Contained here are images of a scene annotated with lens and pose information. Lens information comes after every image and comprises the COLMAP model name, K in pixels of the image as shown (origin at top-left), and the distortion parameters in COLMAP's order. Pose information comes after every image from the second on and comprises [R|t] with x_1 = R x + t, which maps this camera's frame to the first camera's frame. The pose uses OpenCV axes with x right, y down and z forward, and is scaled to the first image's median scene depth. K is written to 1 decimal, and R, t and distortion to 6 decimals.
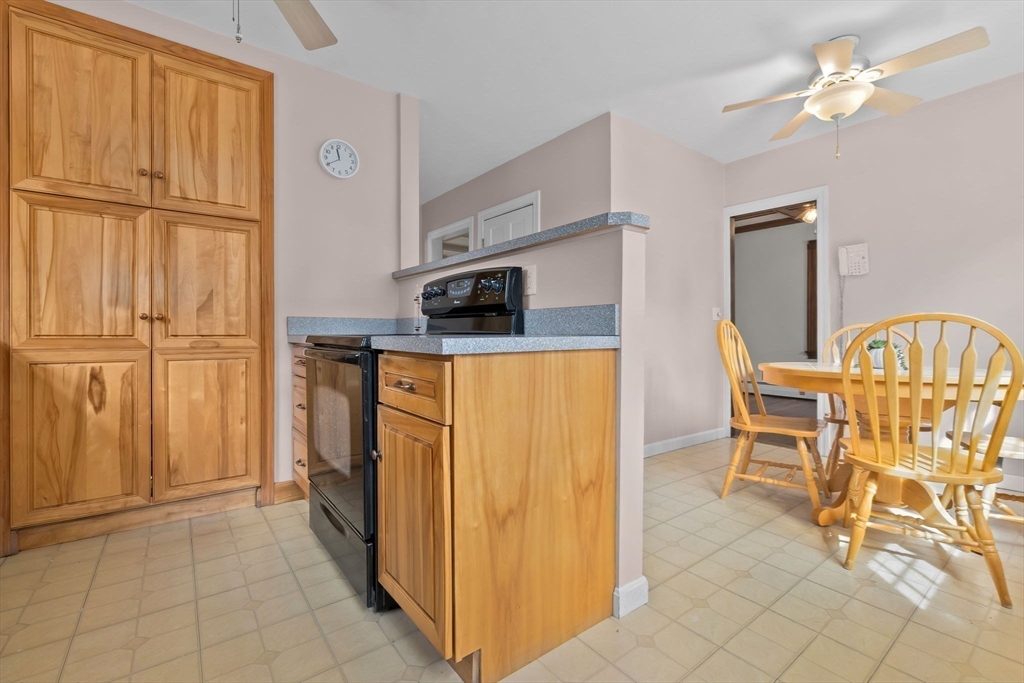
lens RADIAL K [[456.3, 0, 518.9], [0, 456.3, 337.1], [0, 0, 1]] dist [-0.005458, -0.000163]
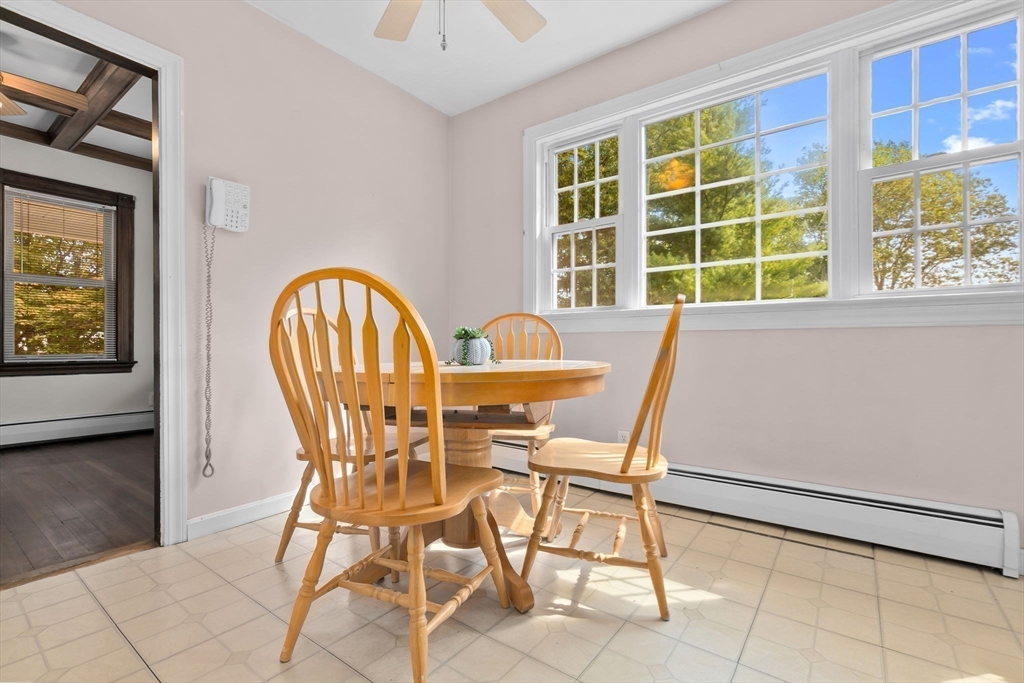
lens RADIAL K [[456.3, 0, 518.9], [0, 456.3, 337.1], [0, 0, 1]] dist [-0.005458, -0.000163]
pose [[-0.269130, 0.020761, 0.962880, 0.050039], [0.011799, 0.999764, -0.018258, 0.048189], [-0.963032, 0.006447, -0.269311, 1.333857]]
